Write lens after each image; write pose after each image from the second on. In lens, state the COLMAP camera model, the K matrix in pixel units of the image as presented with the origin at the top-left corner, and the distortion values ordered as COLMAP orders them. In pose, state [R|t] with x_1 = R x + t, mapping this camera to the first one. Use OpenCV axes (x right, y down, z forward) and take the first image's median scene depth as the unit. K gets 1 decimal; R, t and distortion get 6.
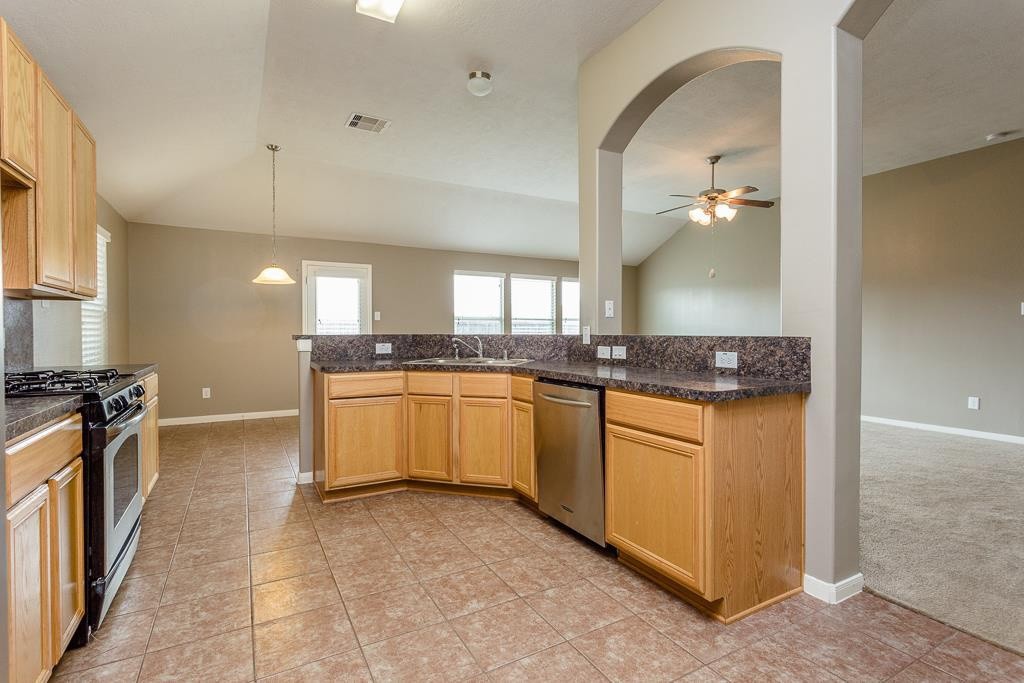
lens RADIAL K [[490.1, 0, 513.2], [0, 490.1, 329.0], [0, 0, 1]] dist [0.001024, -0.000079]
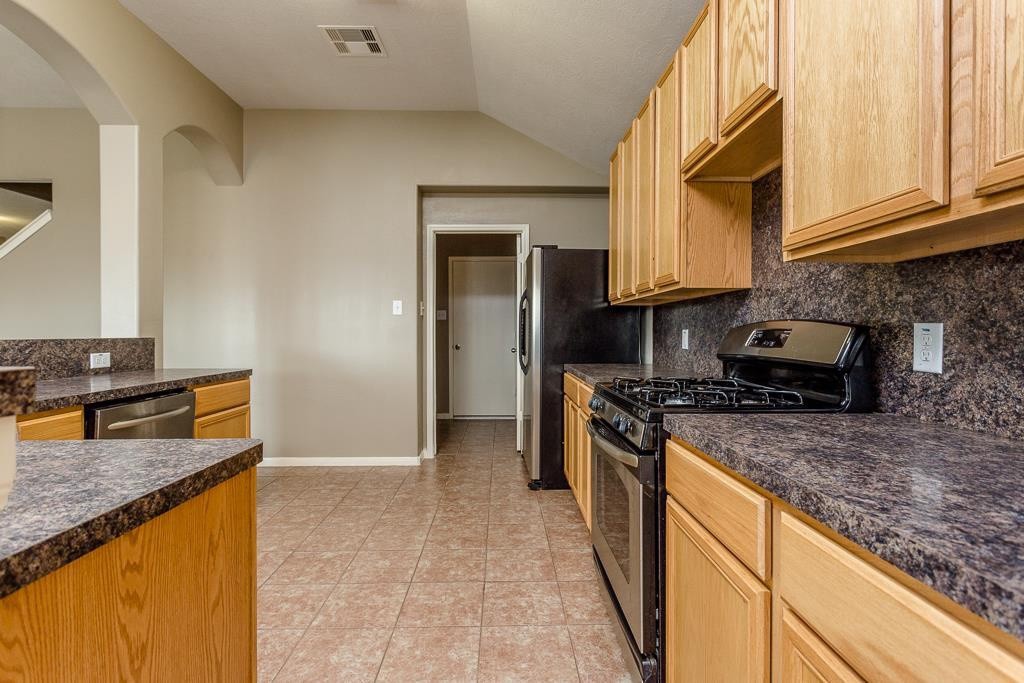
lens RADIAL K [[490.1, 0, 513.2], [0, 490.1, 329.0], [0, 0, 1]] dist [0.001024, -0.000079]
pose [[-0.885274, 0.006011, 0.465031, -0.865737], [0.000994, 0.999939, -0.011033, 0.006711], [-0.465069, -0.009305, -0.885226, 1.525007]]
